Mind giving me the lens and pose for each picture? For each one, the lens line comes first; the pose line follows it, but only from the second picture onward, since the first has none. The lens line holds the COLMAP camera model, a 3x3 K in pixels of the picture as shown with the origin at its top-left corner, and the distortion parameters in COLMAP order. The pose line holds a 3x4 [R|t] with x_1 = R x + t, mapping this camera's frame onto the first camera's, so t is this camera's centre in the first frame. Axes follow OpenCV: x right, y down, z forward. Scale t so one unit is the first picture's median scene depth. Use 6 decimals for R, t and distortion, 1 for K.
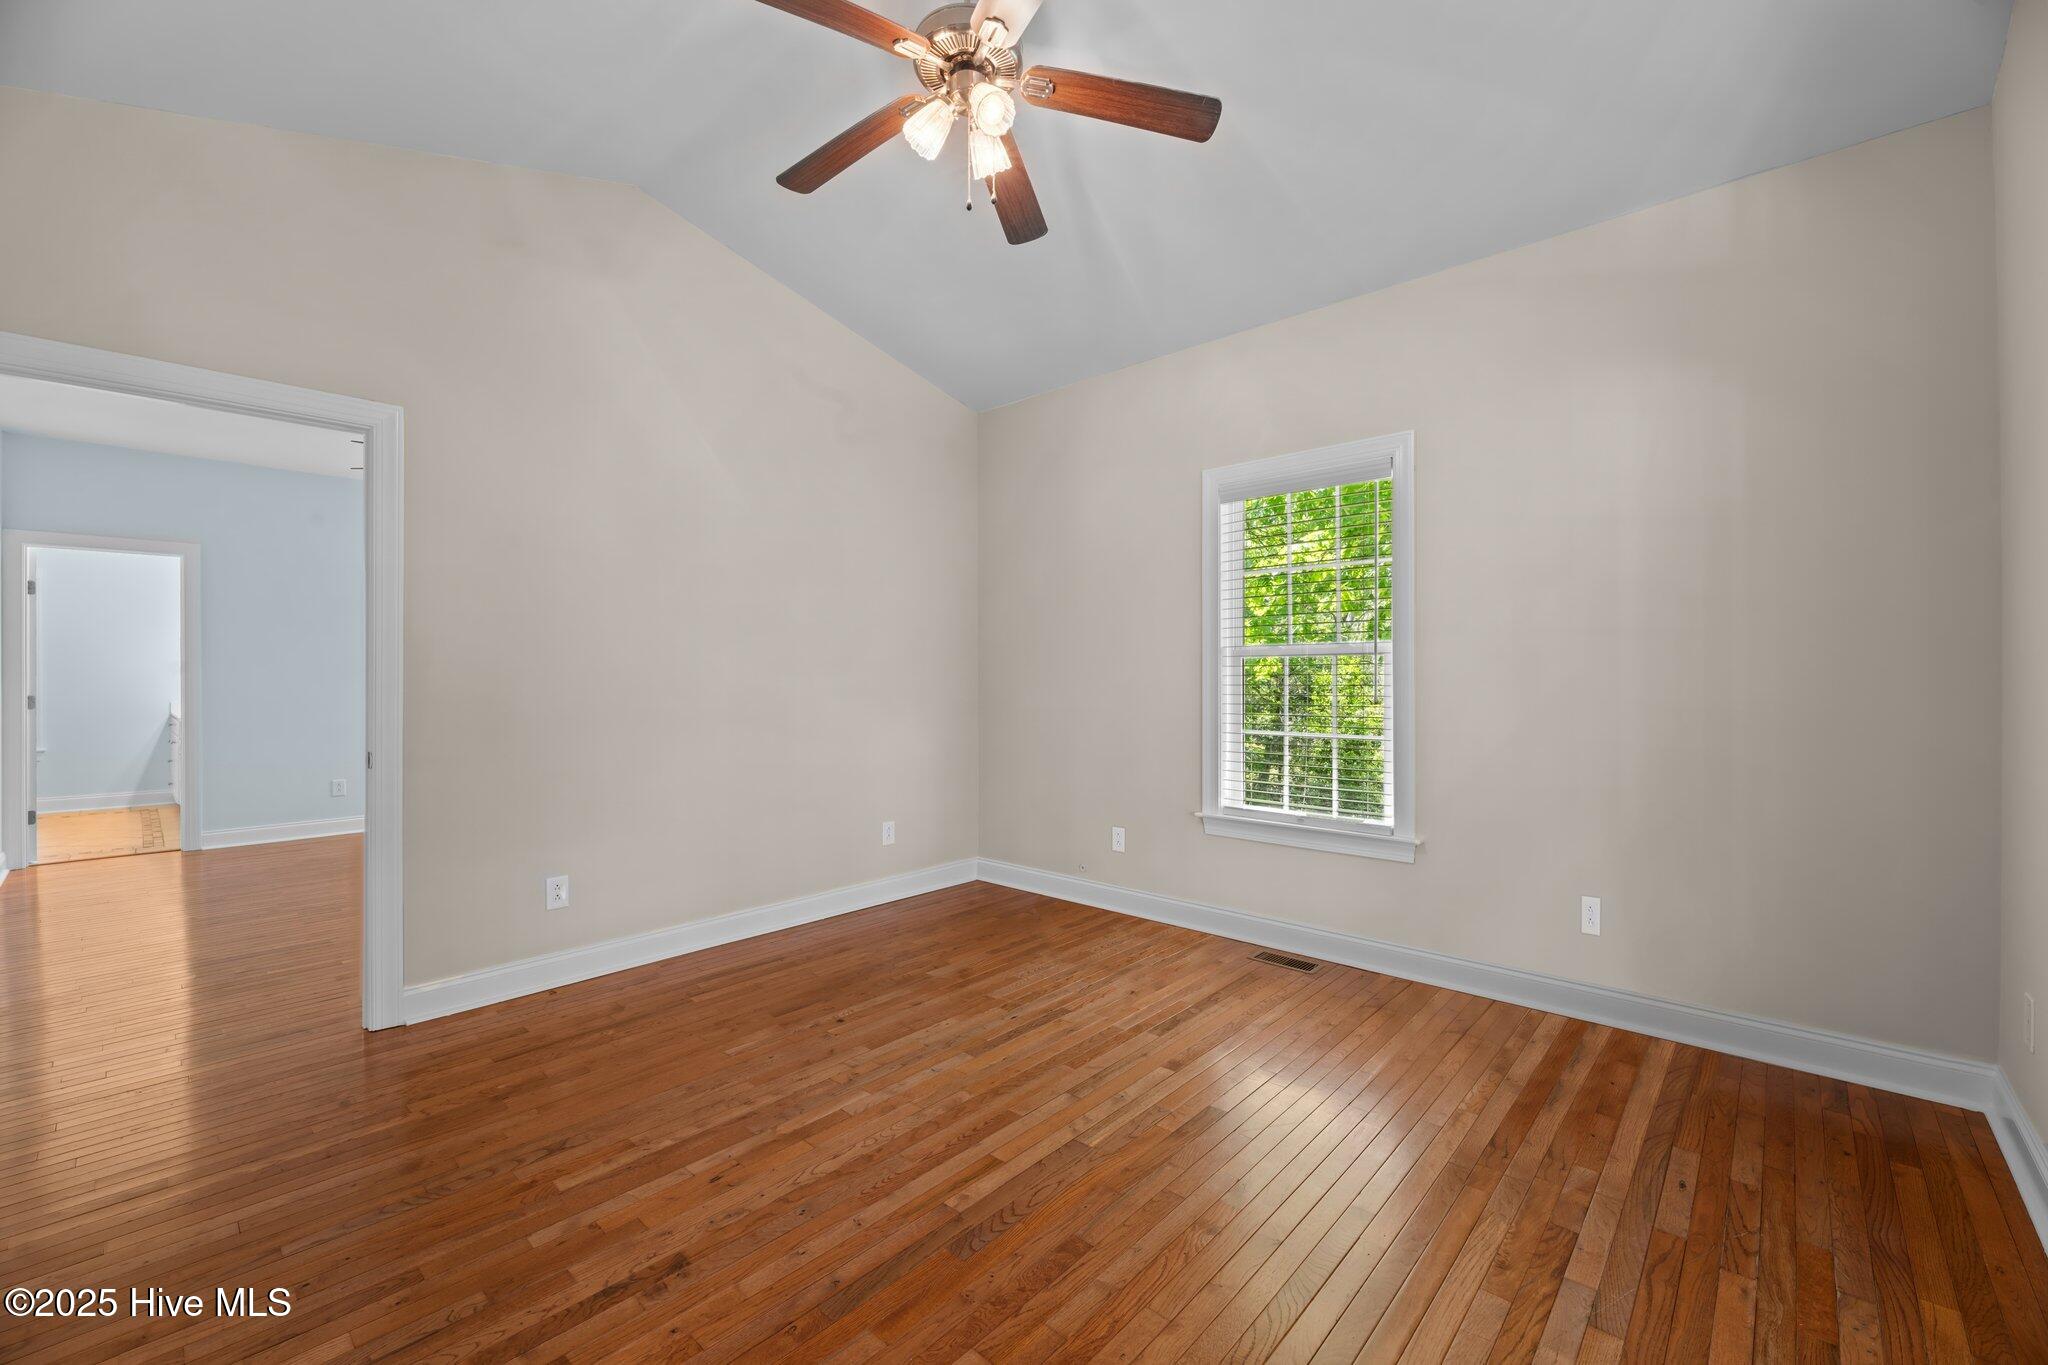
lens RADIAL K [[832.8, 0, 1023.2], [0, 832.8, 672.1], [0, 0, 1]] dist [0.001017, -0.000423]
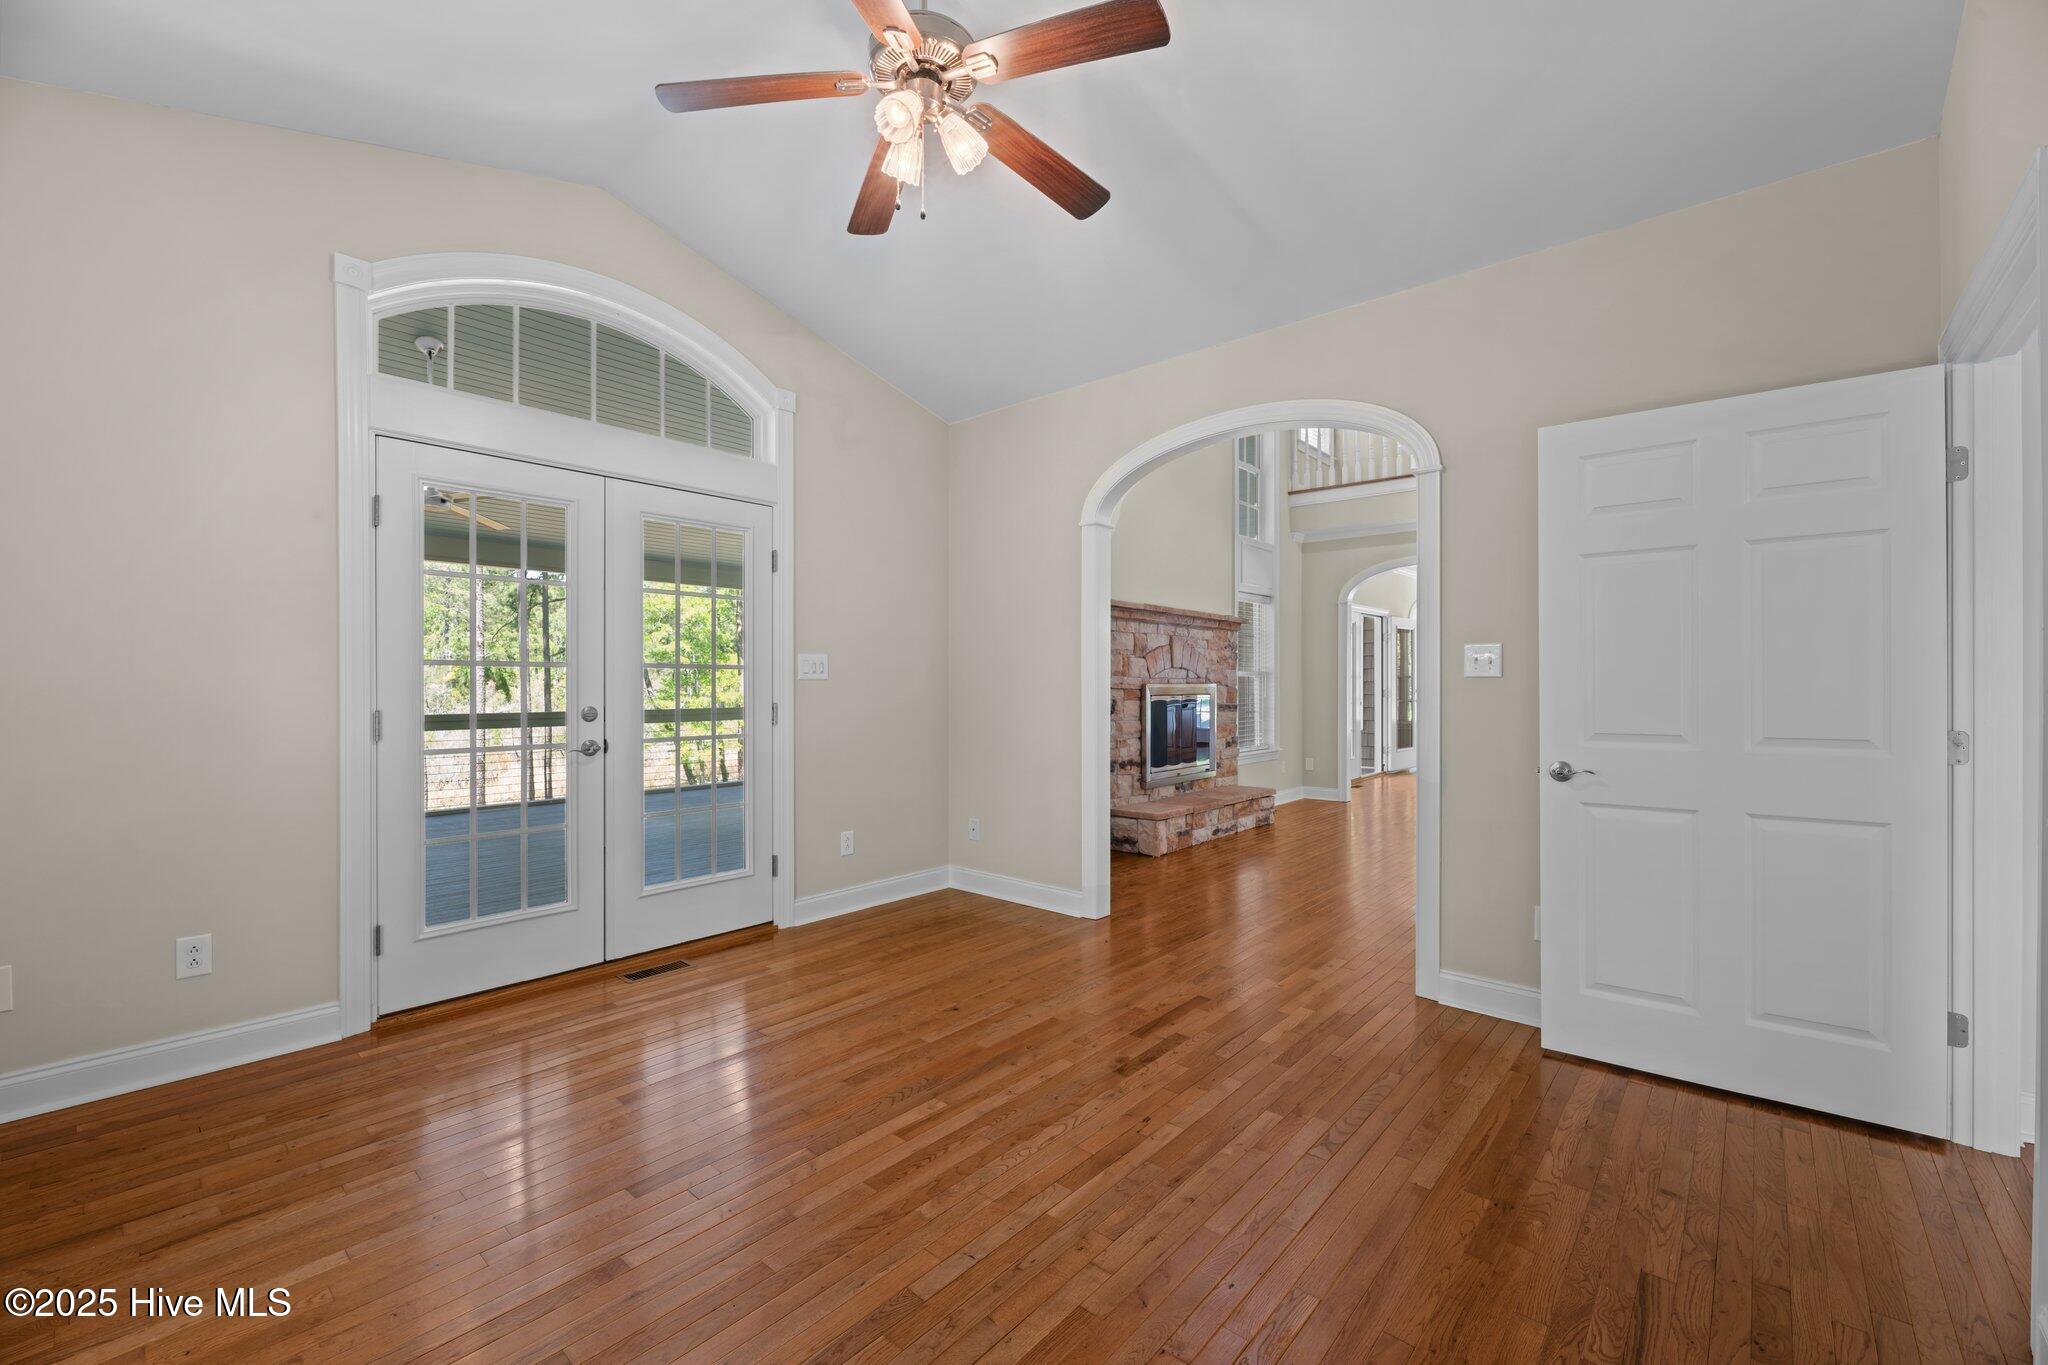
lens RADIAL K [[832.8, 0, 1021.0], [0, 832.8, 683.9], [0, 0, 1]] dist [0.001017, -0.000423]
pose [[-0.999673, 0.001052, -0.025536, -0.157979], [0.001135, 0.999994, -0.003253, 0.008739], [0.025532, -0.003281, -0.999669, 2.038072]]
